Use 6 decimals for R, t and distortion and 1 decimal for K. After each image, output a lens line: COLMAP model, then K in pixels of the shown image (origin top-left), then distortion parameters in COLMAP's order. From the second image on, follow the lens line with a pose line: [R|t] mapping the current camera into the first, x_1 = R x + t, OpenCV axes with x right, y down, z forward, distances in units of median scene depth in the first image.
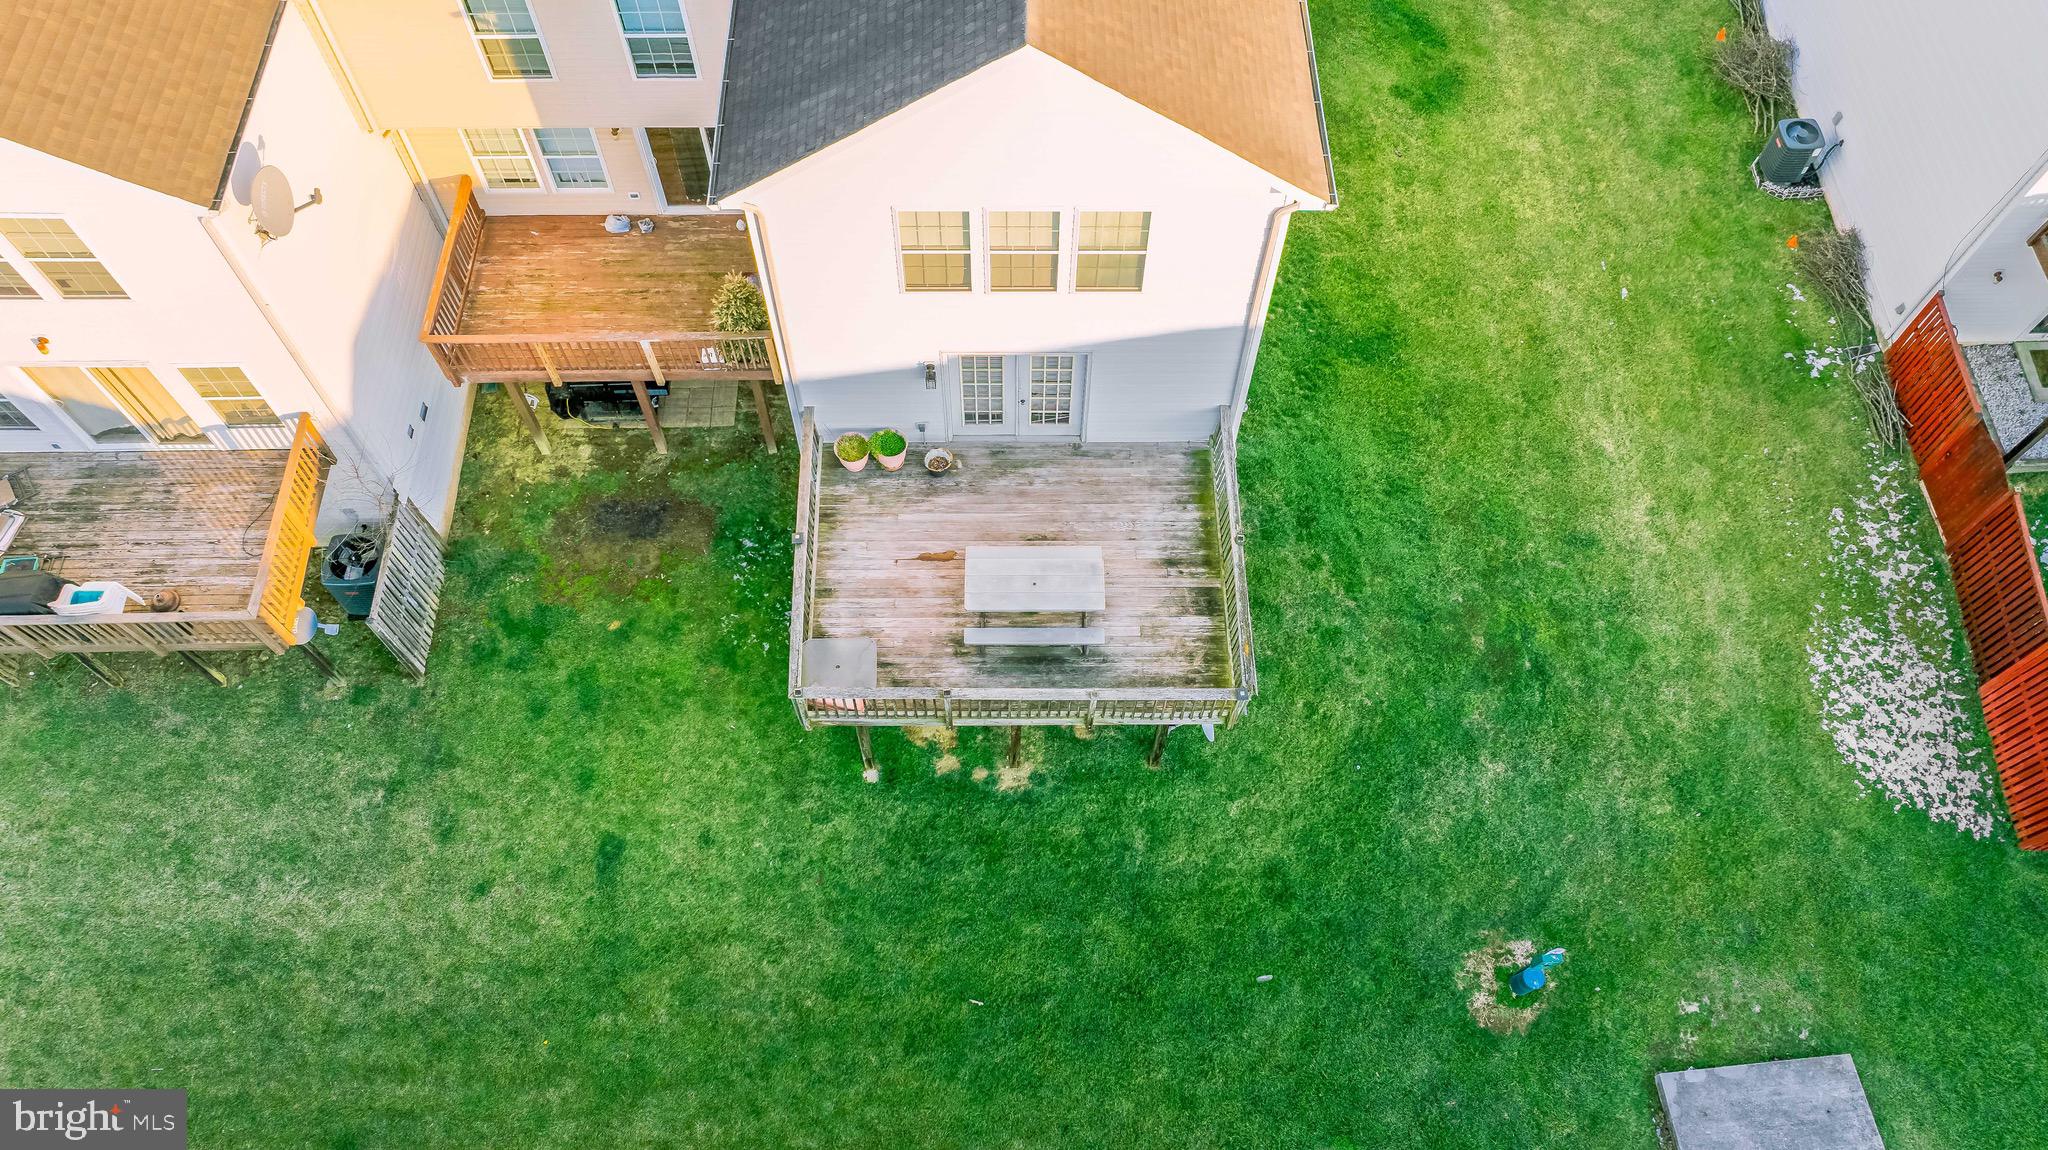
lens RADIAL K [[1413.5, 0, 1030.5], [0, 1413.5, 576.5], [0, 0, 1]] dist [-0.009956, -0.004241]
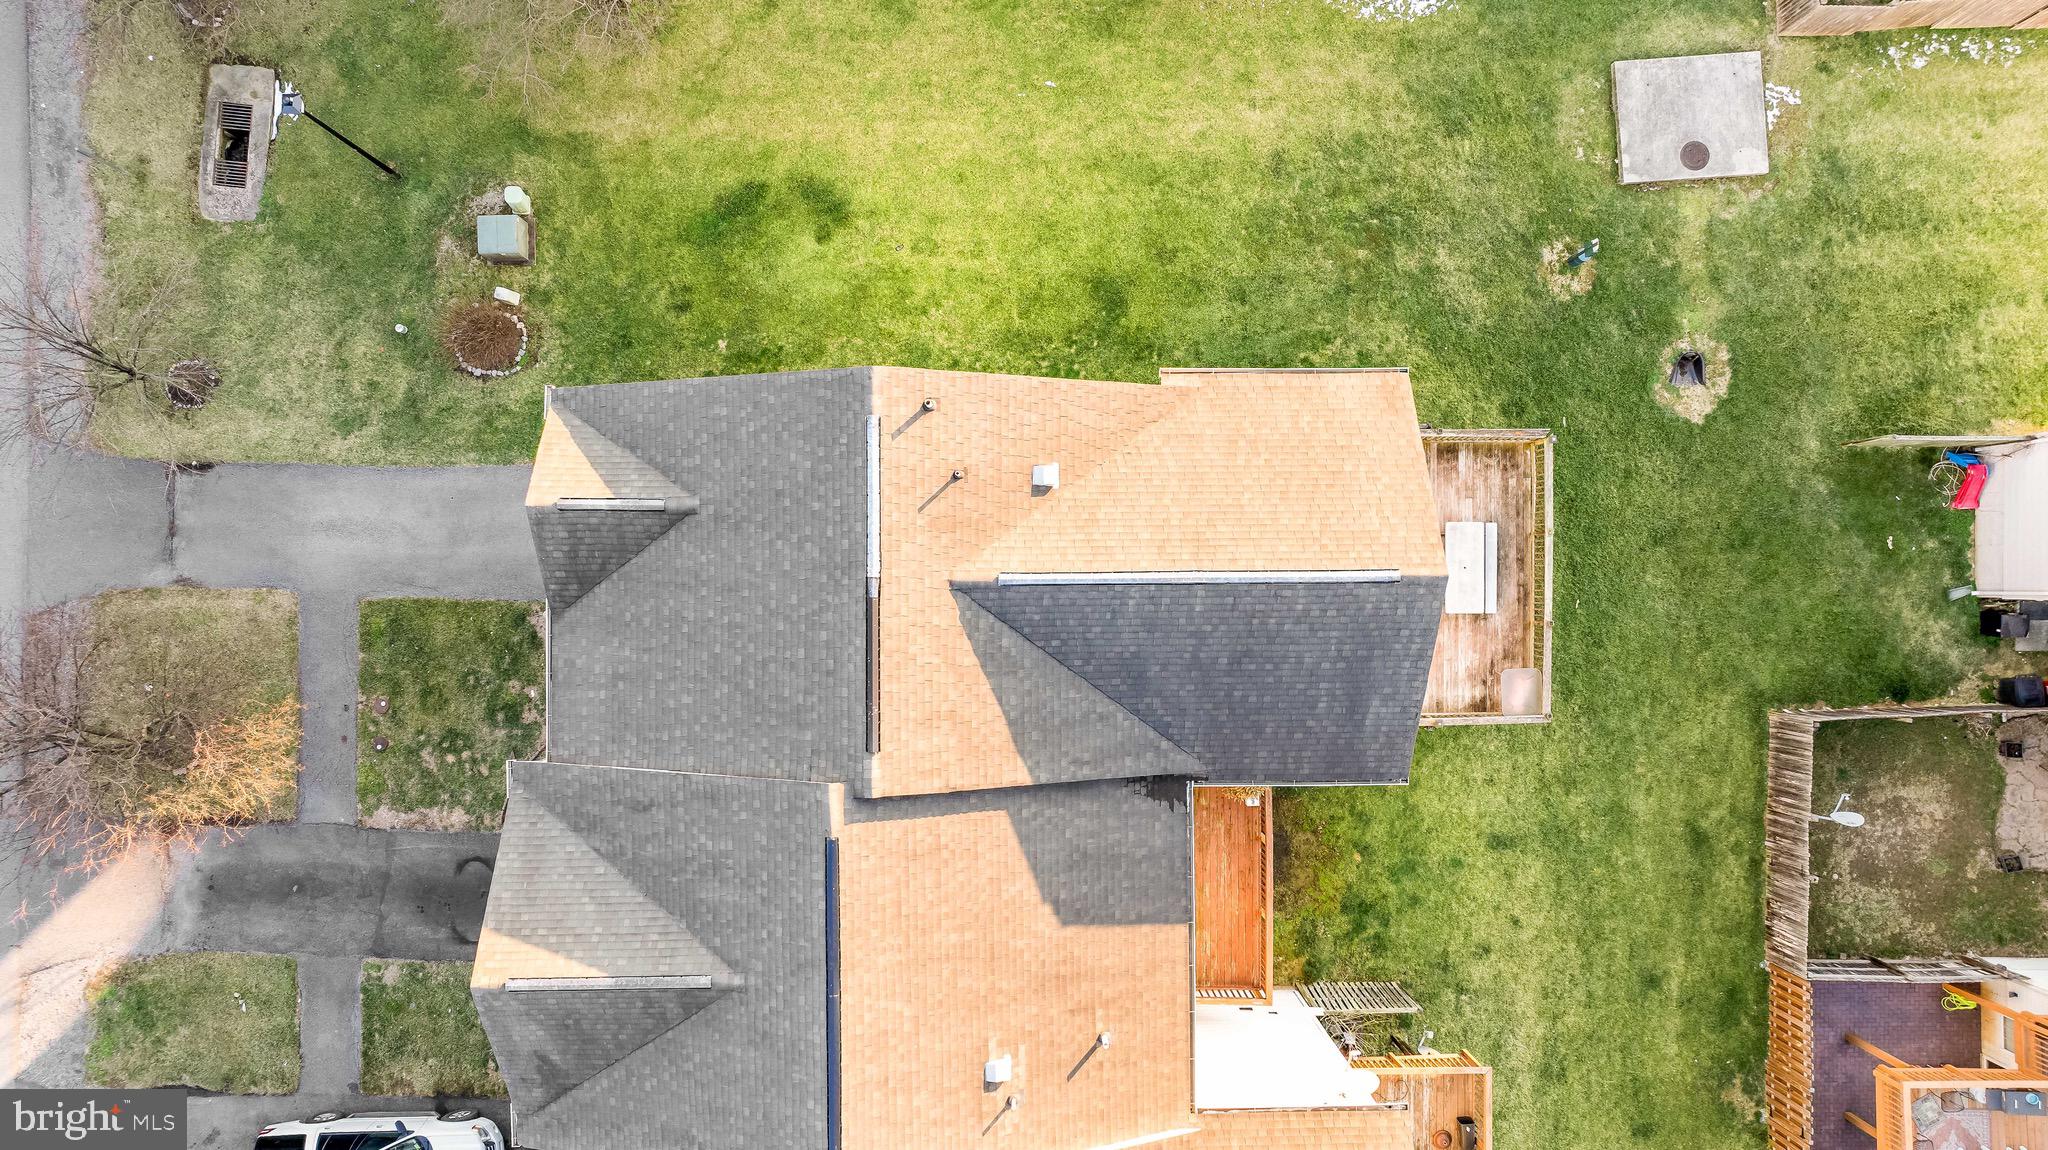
lens RADIAL K [[1392.5, 0, 1024.0], [0, 1392.5, 575.0], [0, 0, 1]] dist [0.000844, 0.001254]
pose [[0.010574, -0.999849, -0.013782, 0.008897], [0.877571, 0.002672, 0.479438, -0.959558], [-0.479329, -0.017164, 0.877467, -0.078739]]
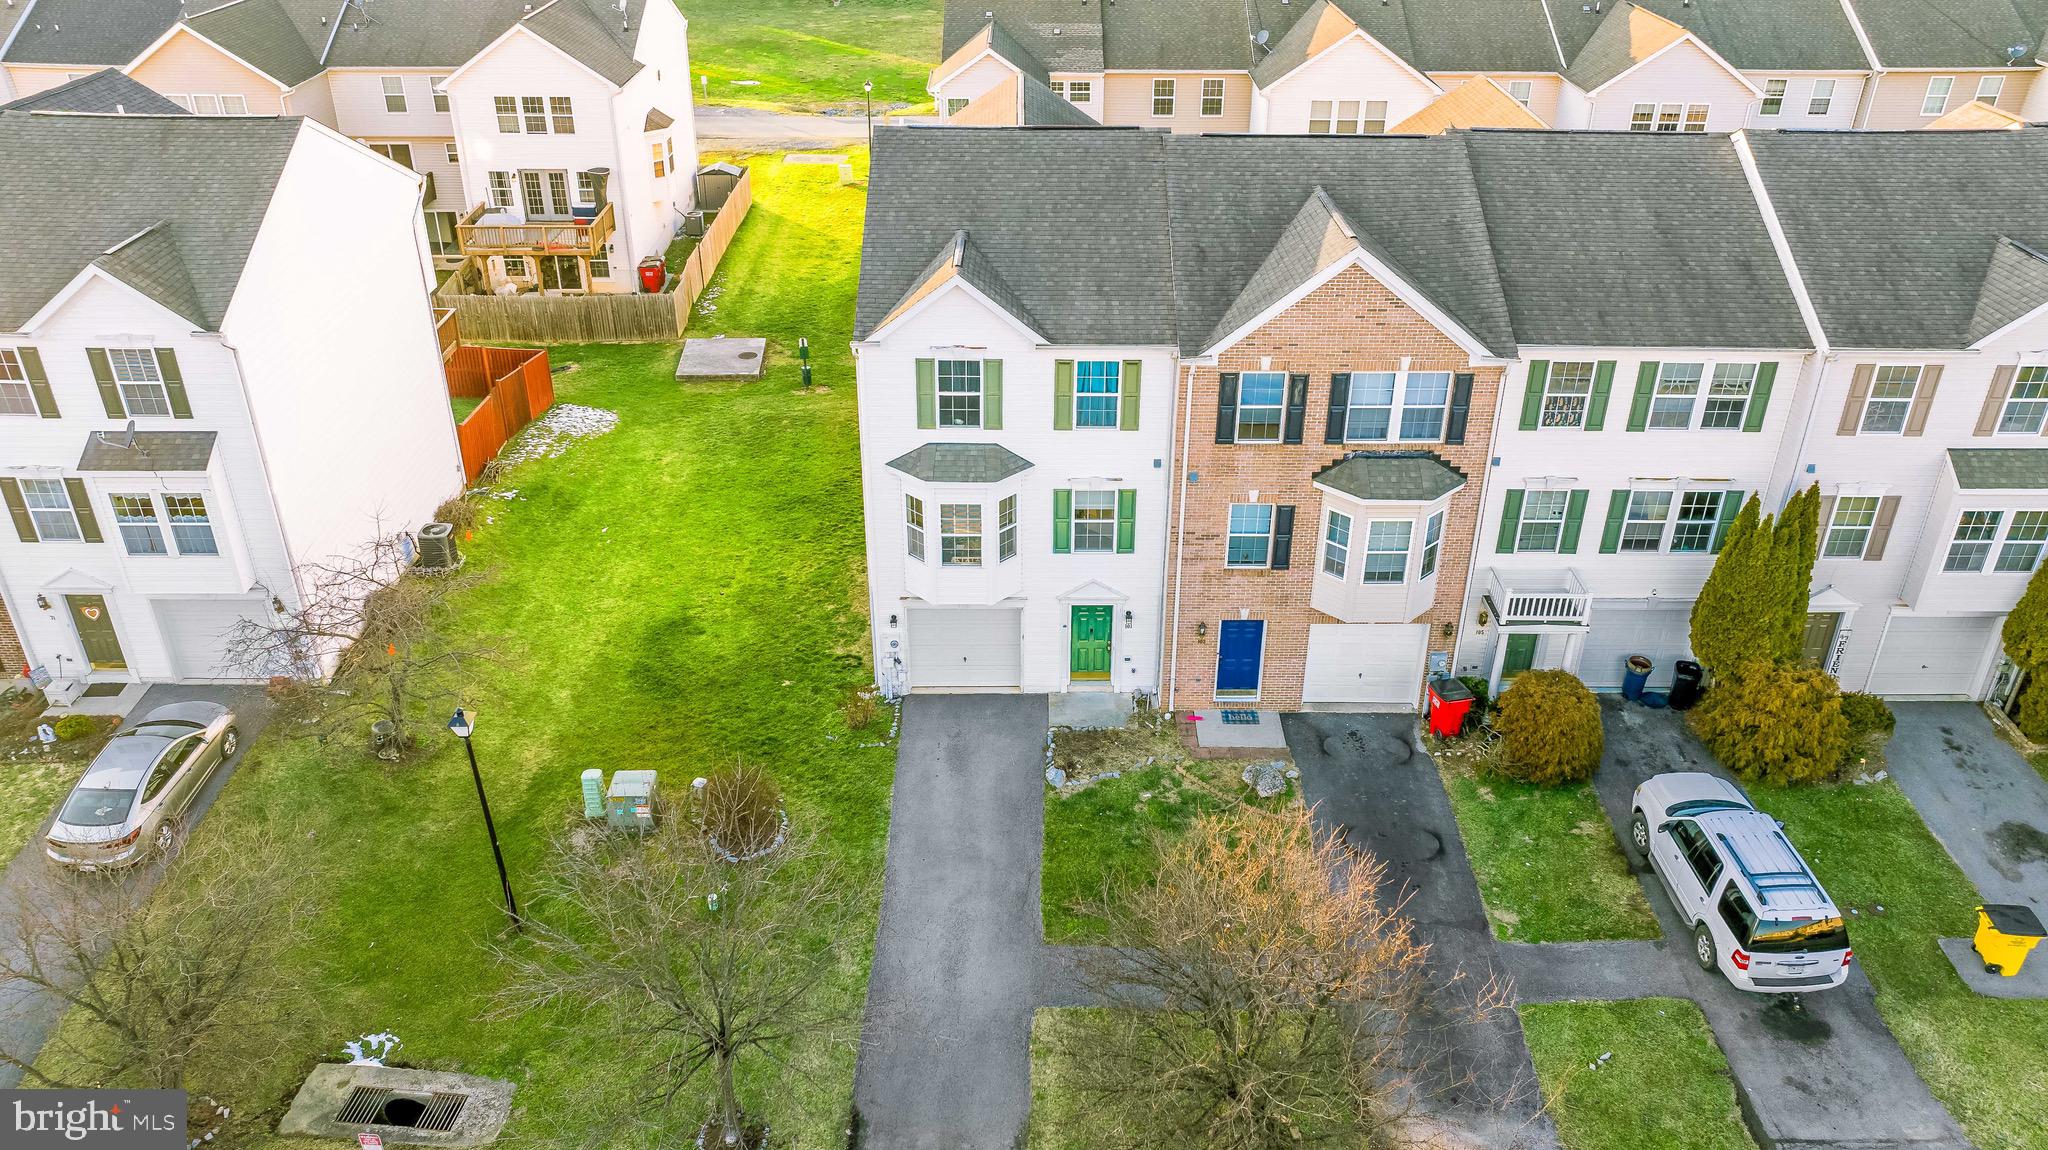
lens RADIAL K [[1413.5, 0, 1030.5], [0, 1413.5, 576.5], [0, 0, 1]] dist [-0.009956, -0.004241]
pose [[-0.999742, -0.022055, -0.005487, -0.019437], [-0.004157, -0.059907, 0.998195, -1.999769], [-0.022344, 0.997960, 0.059800, 1.135303]]
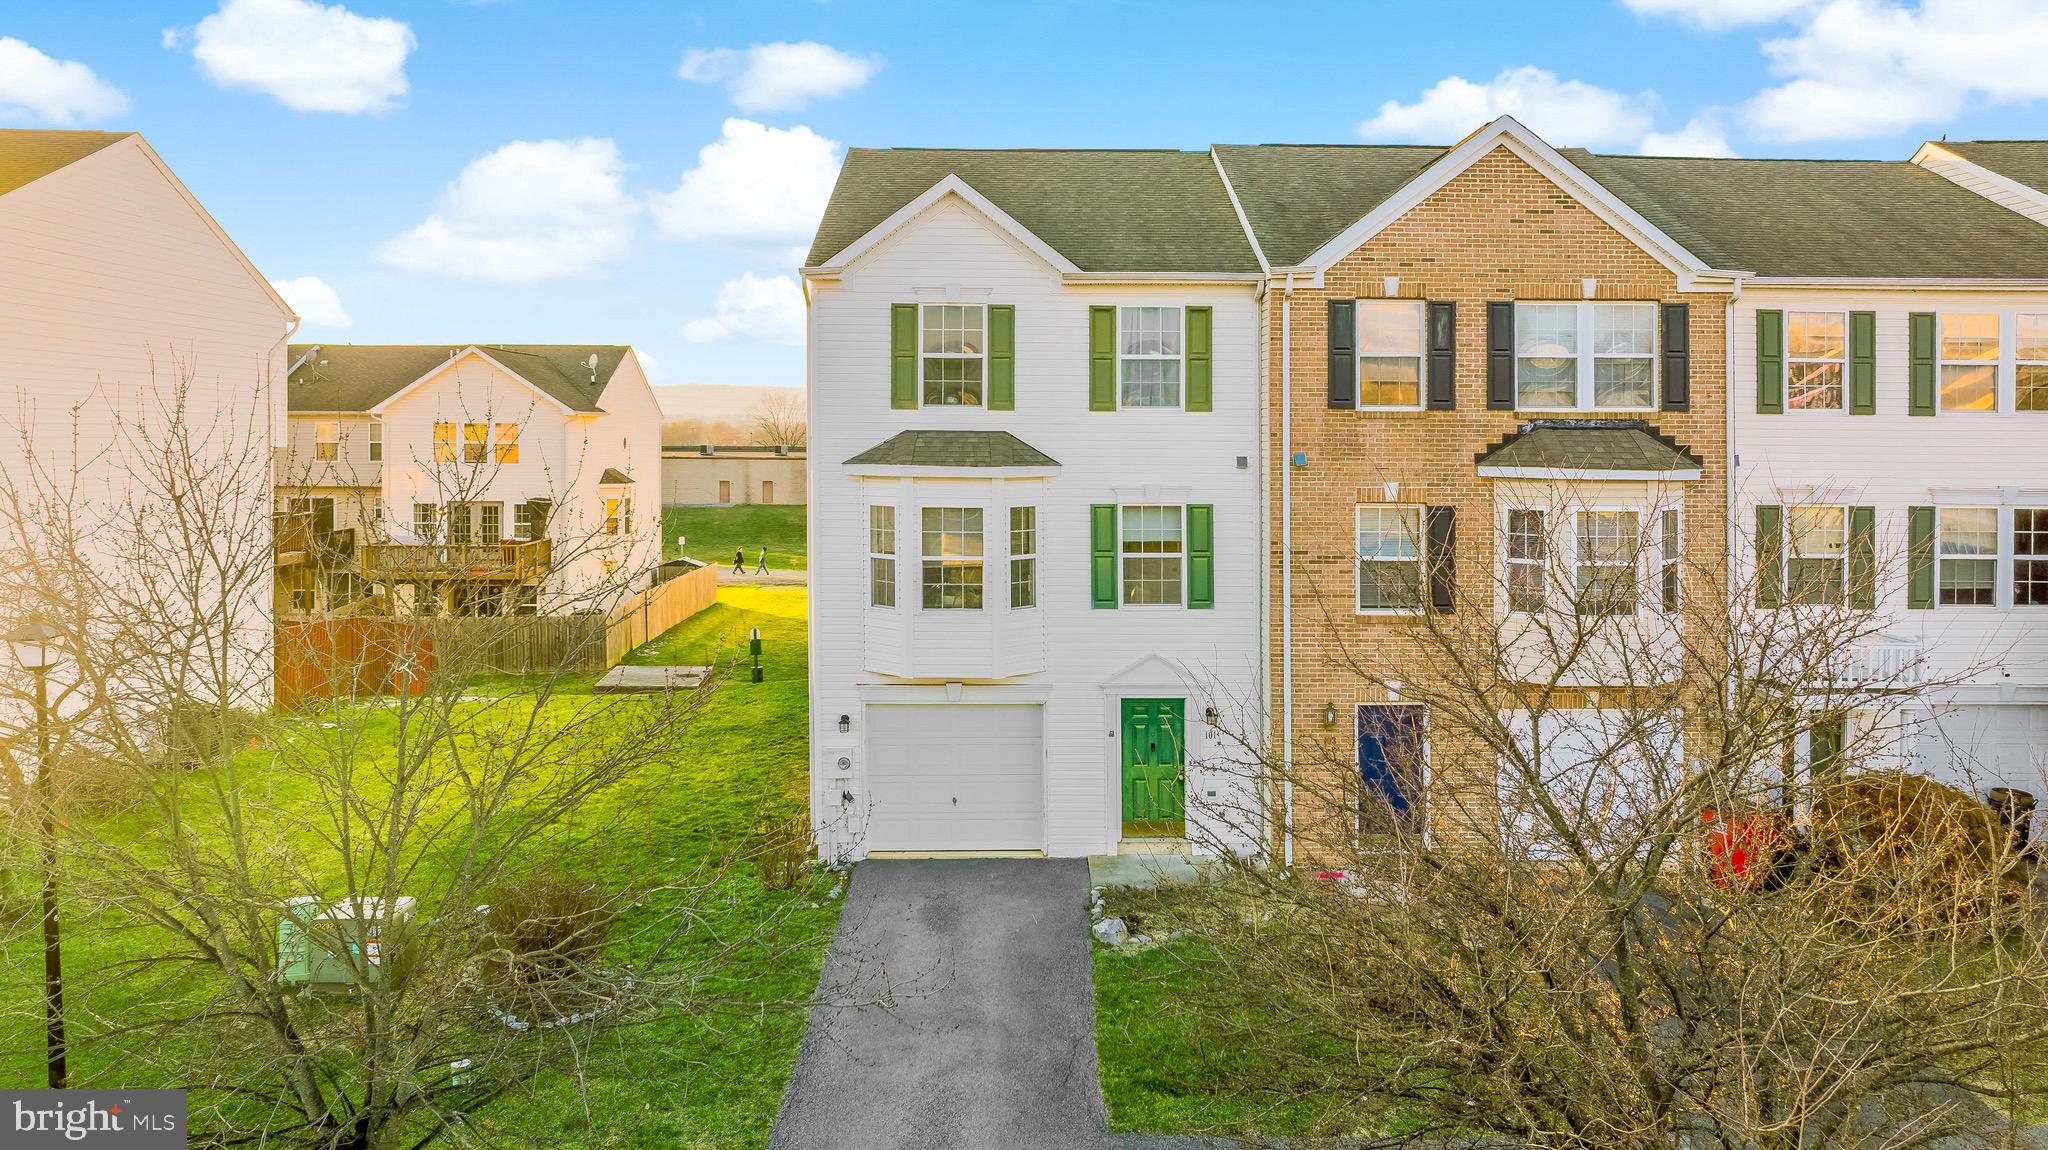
lens RADIAL K [[1413.5, 0, 1030.5], [0, 1413.5, 576.5], [0, 0, 1]] dist [-0.009956, -0.004241]
pose [[-0.999872, -0.014543, -0.006644, -0.003620], [-0.011939, 0.402750, 0.915232, -1.477046], [-0.010634, 0.915195, -0.402872, 1.529257]]
